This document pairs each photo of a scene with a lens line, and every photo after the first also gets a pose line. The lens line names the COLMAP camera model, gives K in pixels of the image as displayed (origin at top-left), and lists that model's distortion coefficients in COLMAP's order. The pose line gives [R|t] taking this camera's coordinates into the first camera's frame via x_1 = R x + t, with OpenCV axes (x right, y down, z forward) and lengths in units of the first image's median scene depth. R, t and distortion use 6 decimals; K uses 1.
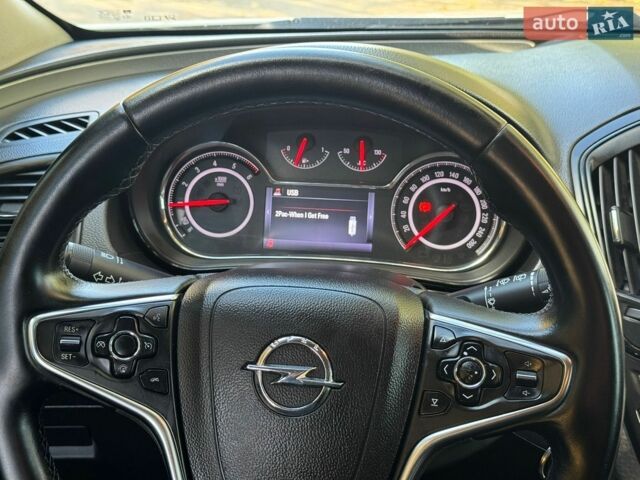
lens RADIAL K [[911.8, 0, 320.0], [0, 911.8, 240.0], [0, 0, 1]] dist [0.140620, -0.060688]
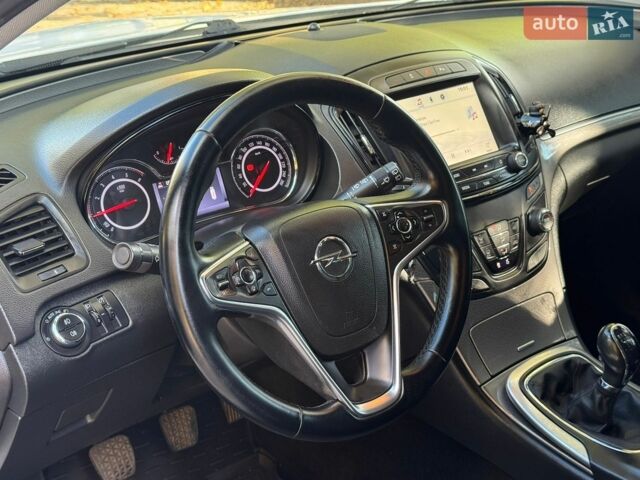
lens RADIAL K [[911.8, 0, 320.0], [0, 911.8, 240.0], [0, 0, 1]] dist [0.140620, -0.060688]
pose [[0.724030, -0.303128, 0.619591, -0.795763], [0.294533, 0.948118, 0.119677, -0.071362], [-0.623723, 0.095841, 0.775747, -0.241609]]
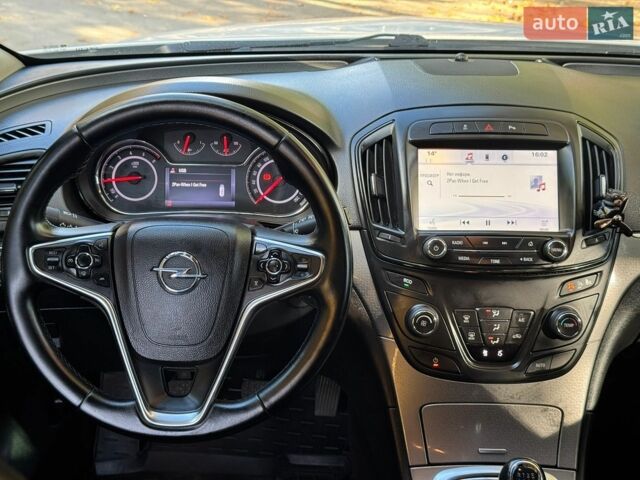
lens RADIAL K [[911.8, 0, 320.0], [0, 911.8, 240.0], [0, 0, 1]] dist [0.140620, -0.060688]
pose [[0.995971, -0.040097, 0.080211, 0.076932], [0.037117, 0.998576, 0.038312, 0.016048], [-0.081633, -0.035181, 0.996041, -0.607045]]
